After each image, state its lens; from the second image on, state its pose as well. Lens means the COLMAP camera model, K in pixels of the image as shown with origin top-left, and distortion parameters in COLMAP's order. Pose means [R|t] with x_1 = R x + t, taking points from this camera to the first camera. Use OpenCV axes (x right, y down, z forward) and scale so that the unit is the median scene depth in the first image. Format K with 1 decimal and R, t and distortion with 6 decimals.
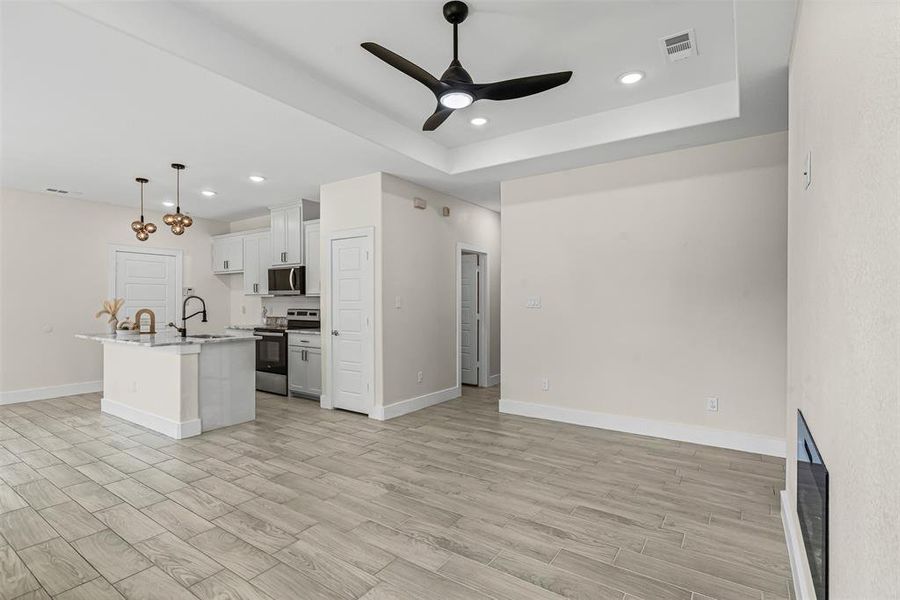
lens RADIAL K [[434.8, 0, 445.5], [0, 434.8, 305.0], [0, 0, 1]] dist [0.002413, 0.000315]
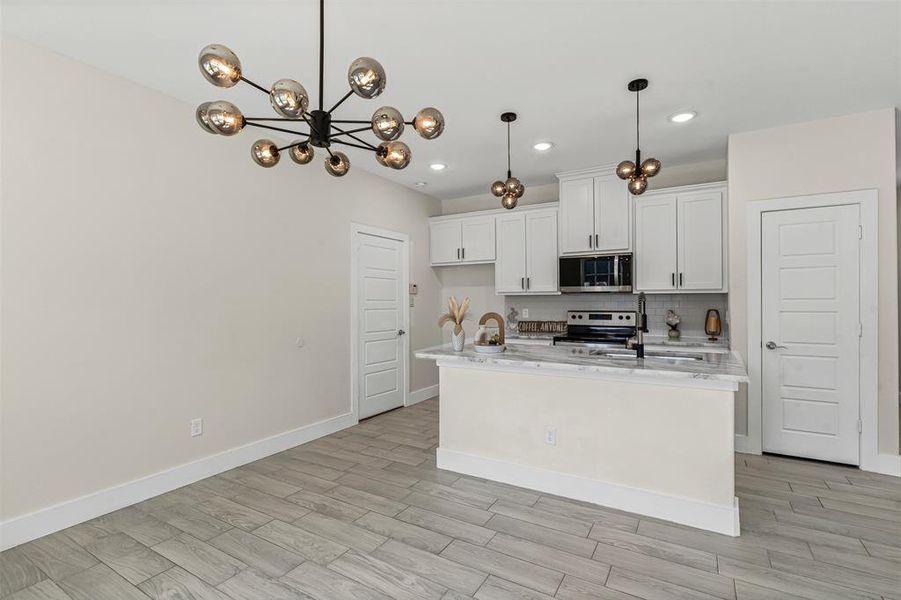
lens RADIAL K [[425.6, 0, 446.4], [0, 425.6, 300.9], [0, 0, 1]] dist [0.000076, 0.000328]
pose [[0.997835, -0.003938, 0.065651, -0.806136], [0.004586, 0.999942, -0.009730, -0.002374], [-0.065609, 0.010010, 0.997795, 0.351427]]
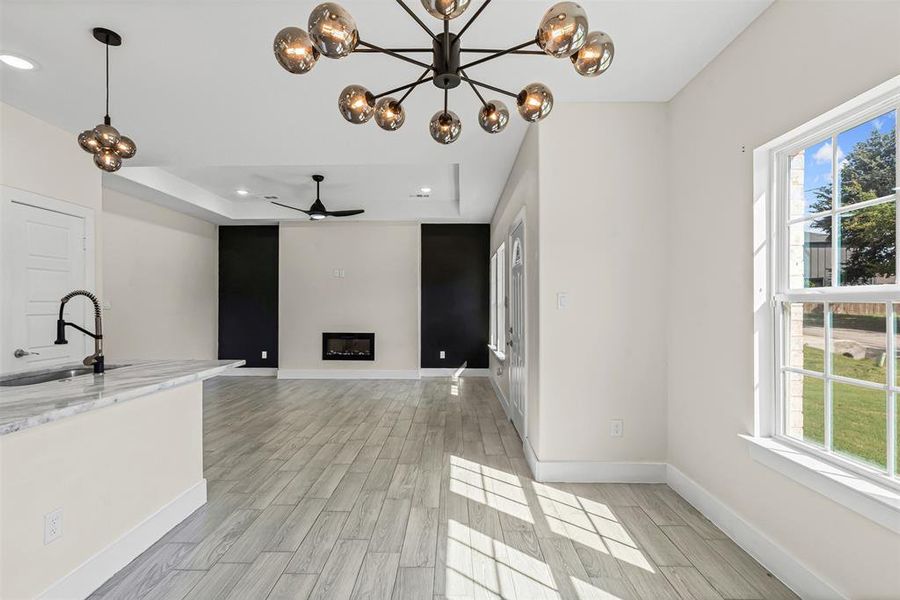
lens RADIAL K [[425.7, 0, 442.2], [0, 425.7, 305.3], [0, 0, 1]] dist [-0.001453, 0.000377]
pose [[-0.548049, -0.002879, 0.836441, -1.078371], [0.004764, 0.999967, 0.006563, -0.005301], [-0.836433, 0.007581, -0.548017, 0.819463]]
